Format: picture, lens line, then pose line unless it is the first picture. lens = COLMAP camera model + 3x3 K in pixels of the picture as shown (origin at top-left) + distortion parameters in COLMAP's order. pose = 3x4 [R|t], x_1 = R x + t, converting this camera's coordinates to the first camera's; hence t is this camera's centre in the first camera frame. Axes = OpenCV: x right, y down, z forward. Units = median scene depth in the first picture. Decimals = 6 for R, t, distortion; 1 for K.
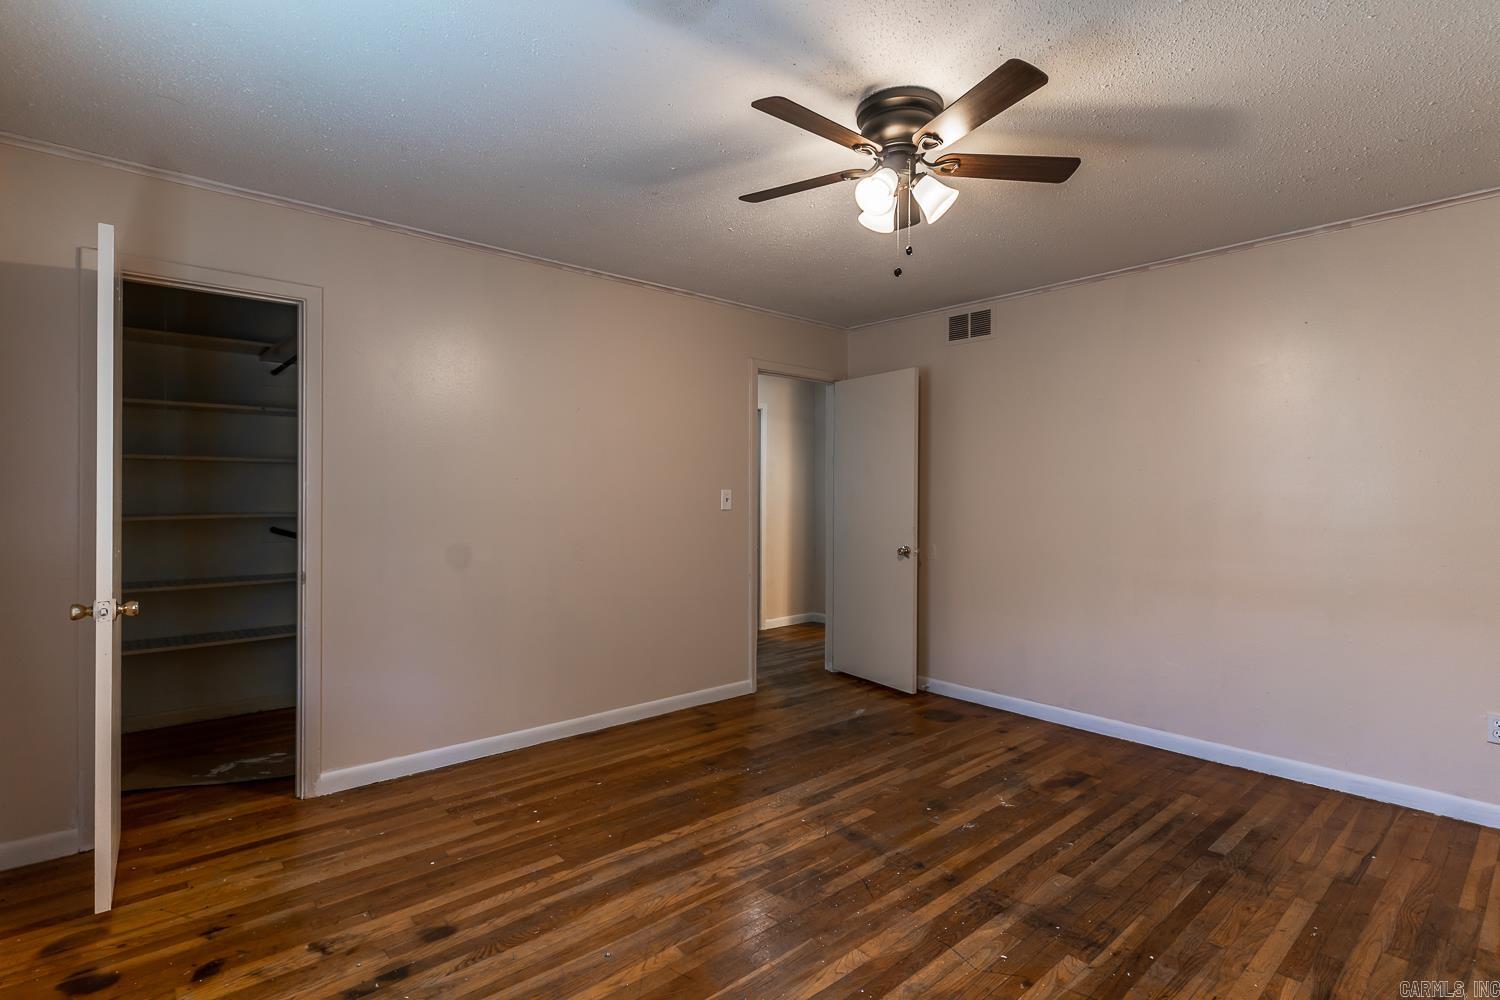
lens RADIAL K [[743.8, 0, 750.1], [0, 743.8, 497.7], [0, 0, 1]] dist [-0.001708, -0.000349]
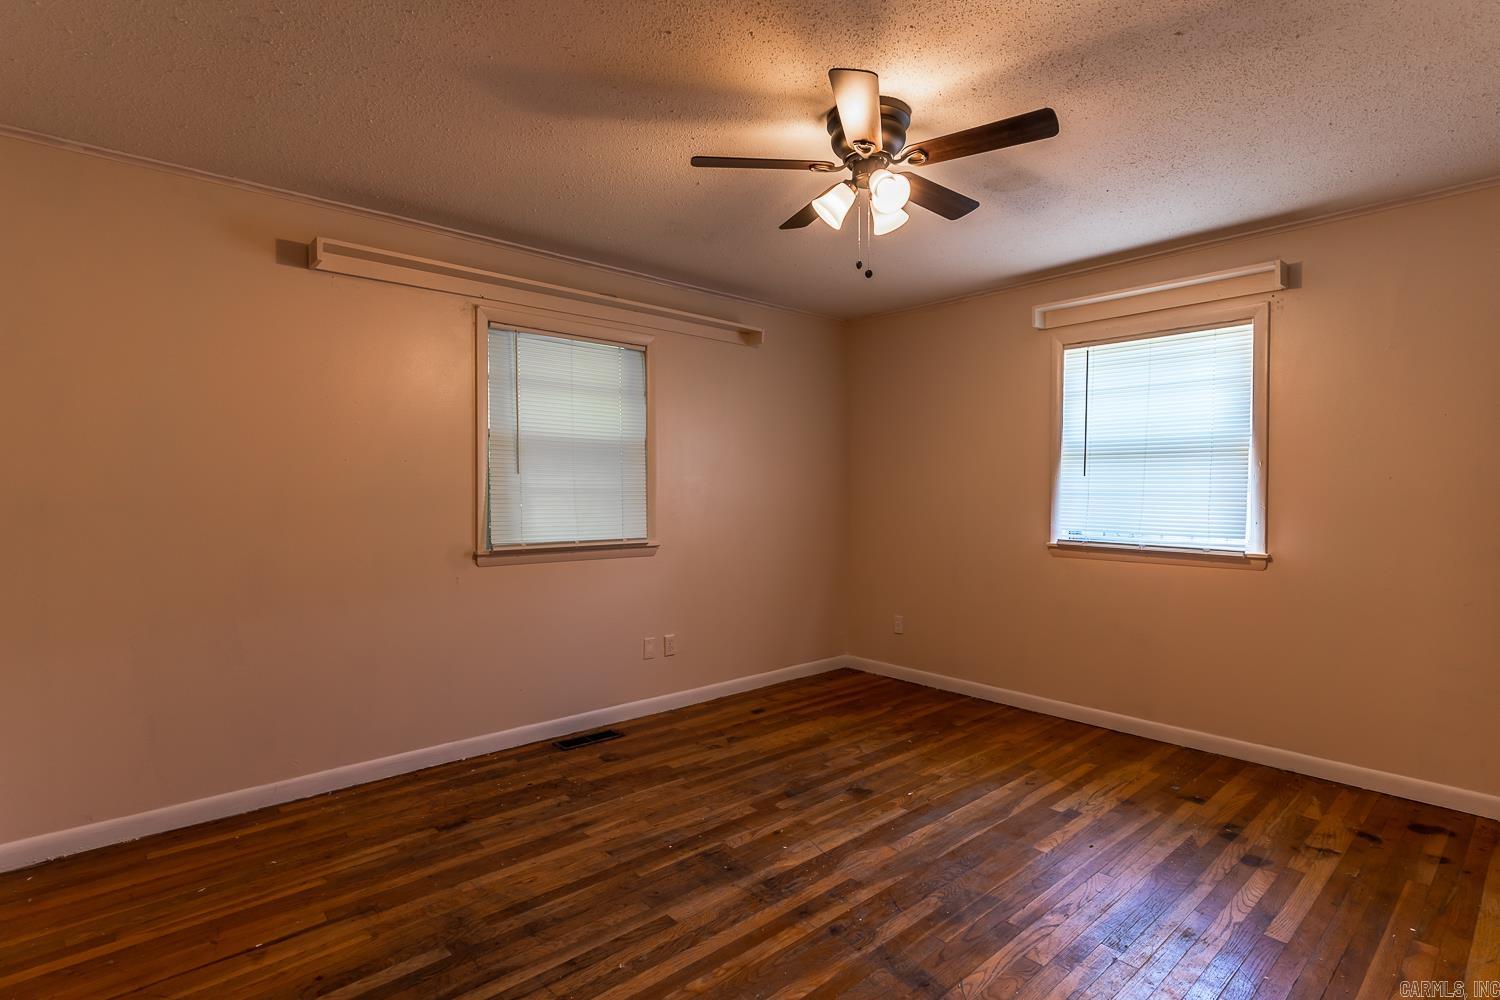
lens RADIAL K [[743.8, 0, 750.5], [0, 743.8, 499.1], [0, 0, 1]] dist [-0.001708, -0.000349]
pose [[-0.999975, -0.004640, -0.005336, 0.355952], [-0.004729, 0.999849, 0.016746, -0.006578], [0.005258, 0.016770, -0.999846, 1.976415]]
